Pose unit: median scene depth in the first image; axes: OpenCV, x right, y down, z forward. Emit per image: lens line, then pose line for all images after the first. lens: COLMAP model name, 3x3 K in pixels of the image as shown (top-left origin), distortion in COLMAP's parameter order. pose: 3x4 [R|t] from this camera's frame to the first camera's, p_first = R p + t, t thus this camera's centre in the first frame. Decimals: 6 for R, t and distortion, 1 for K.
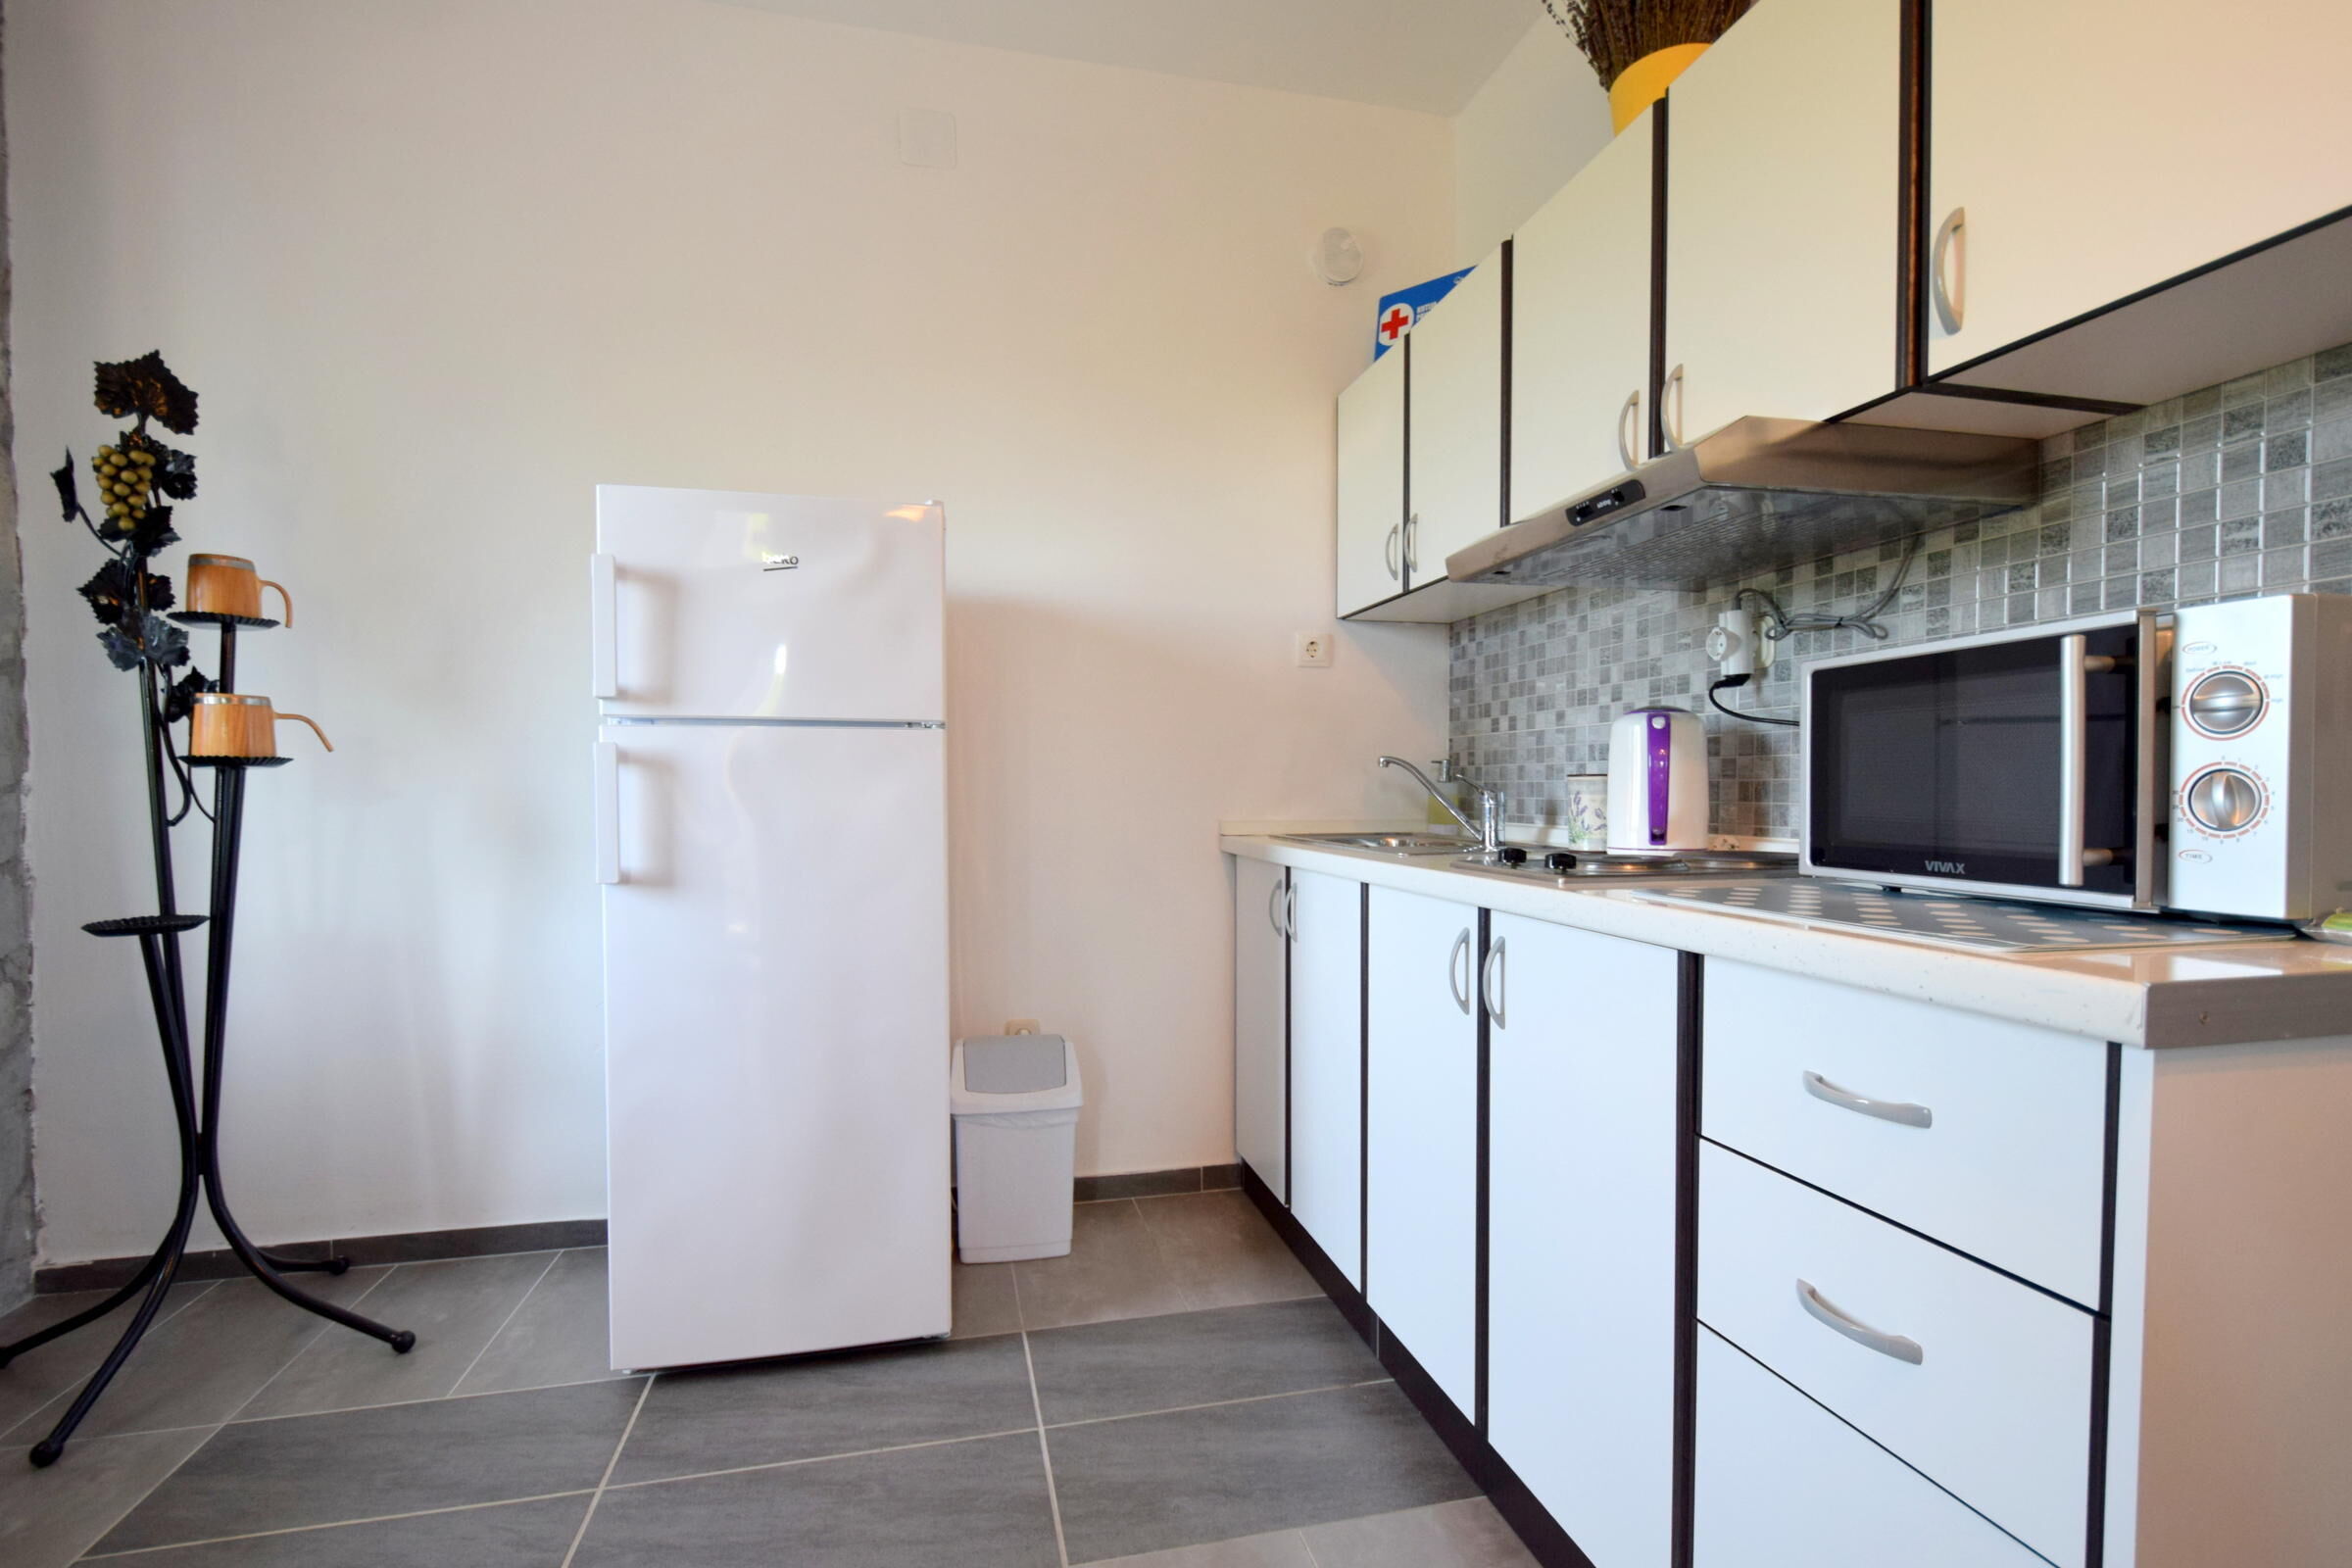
lens RADIAL K [[1088.2, 0, 1184.8], [0, 1088.2, 818.4], [0, 0, 1]] dist [0.018415, -0.014429]
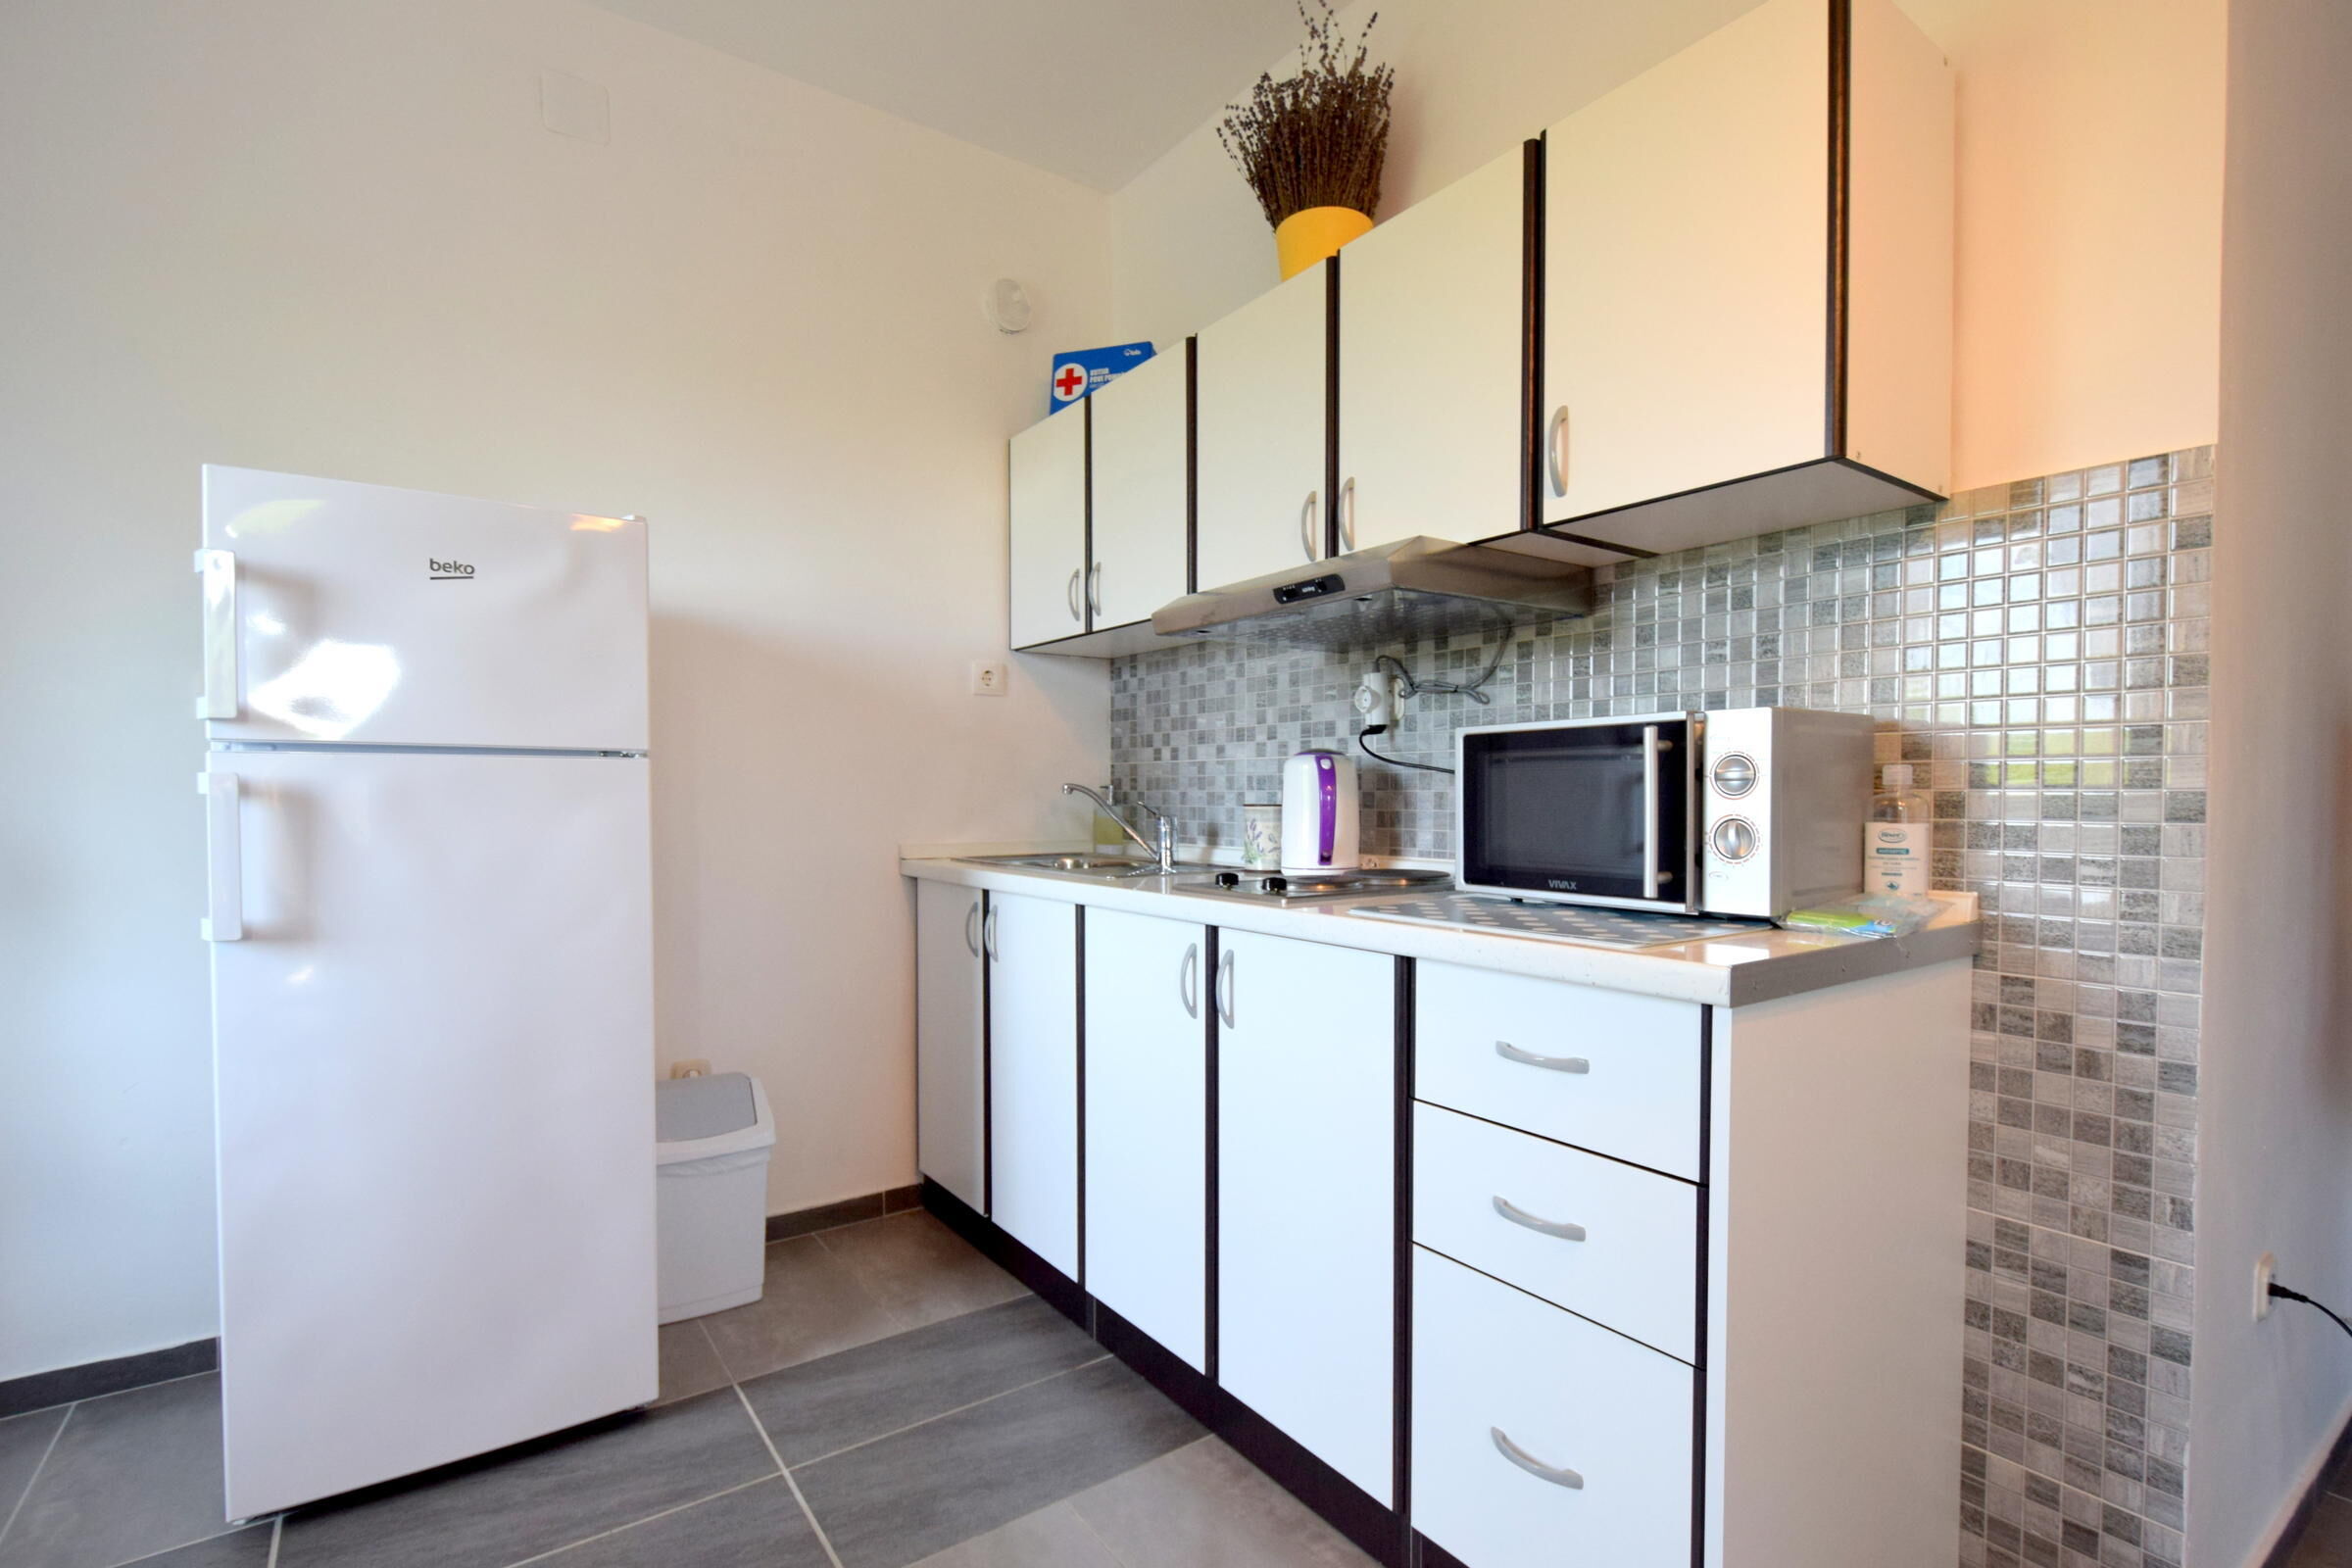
lens RADIAL K [[1096.1, 0, 1187.6], [0, 1096.1, 819.5], [0, 0, 1]] dist [0.014733, -0.010701]
pose [[0.925017, -0.008102, 0.379840, -0.158910], [0.010250, 0.999941, -0.003633, -0.022109], [-0.379788, 0.007254, 0.925045, -0.059424]]
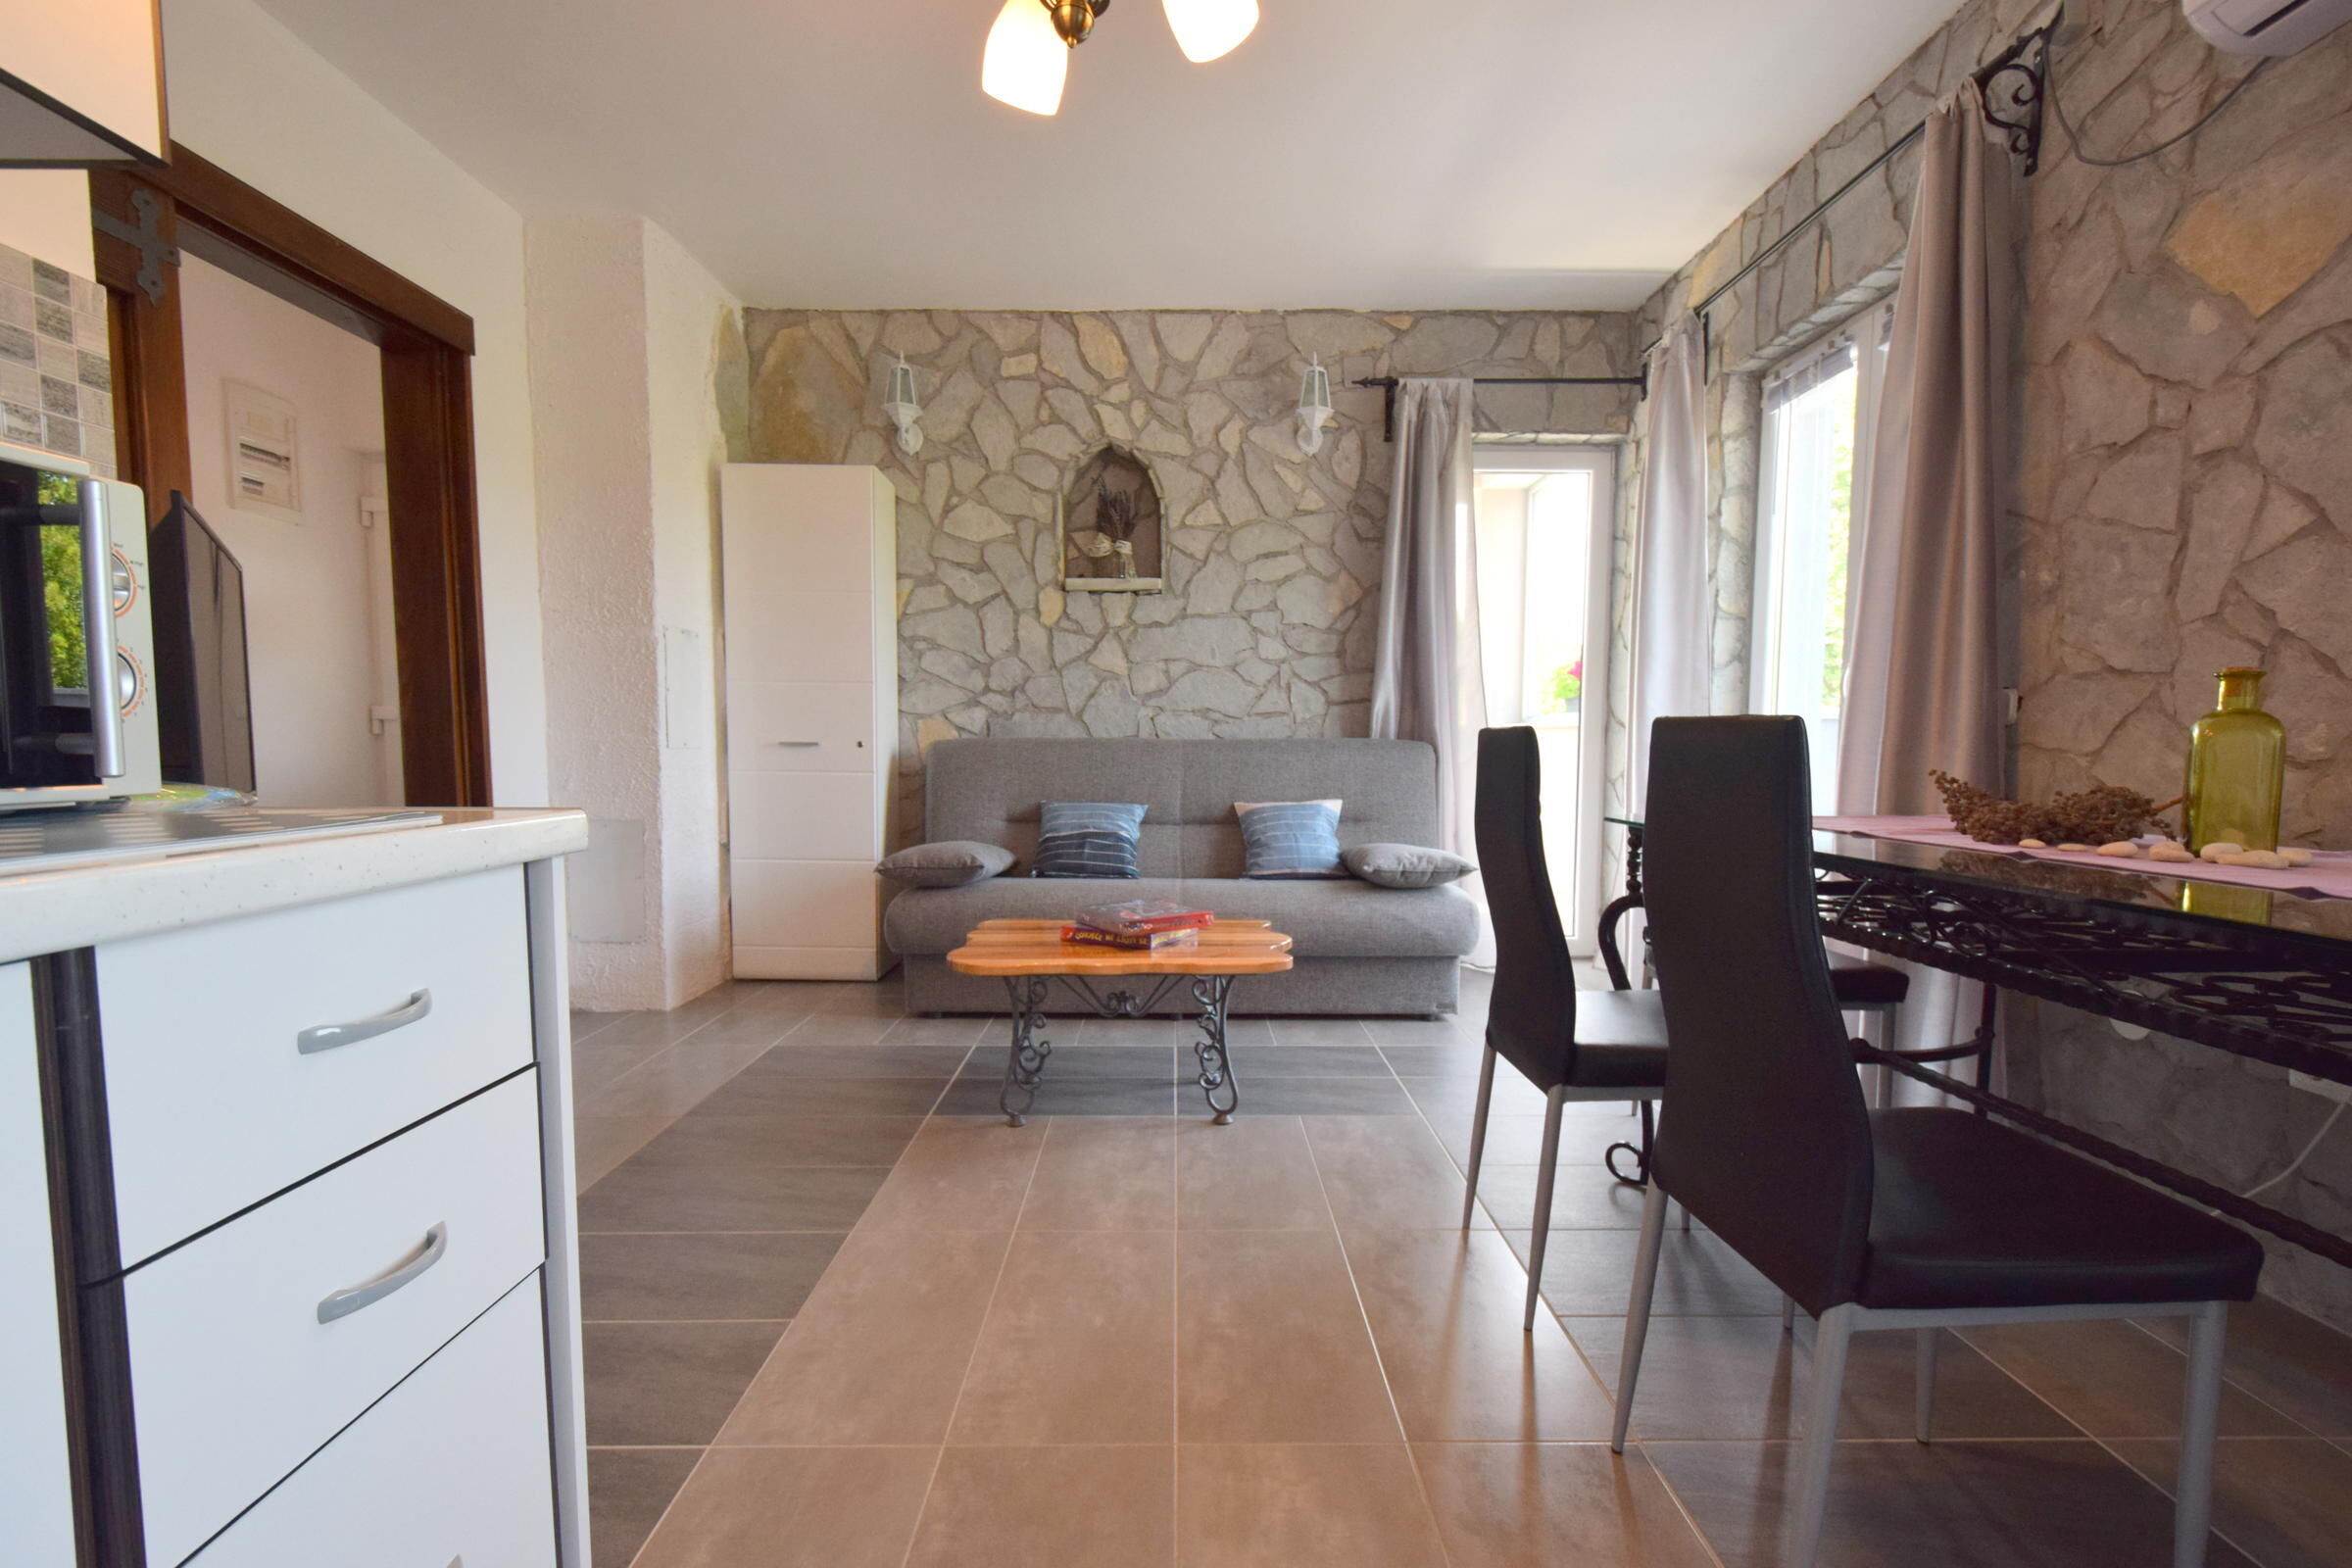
lens RADIAL K [[1055.2, 0, 1185.5], [0, 1055.2, 821.6], [0, 0, 1]] dist [0.011107, -0.009999]
pose [[-0.975232, -0.018767, 0.220387, -0.096774], [0.004435, 0.994534, 0.104317, 0.006586], [-0.221140, 0.102710, -0.969818, 0.822070]]
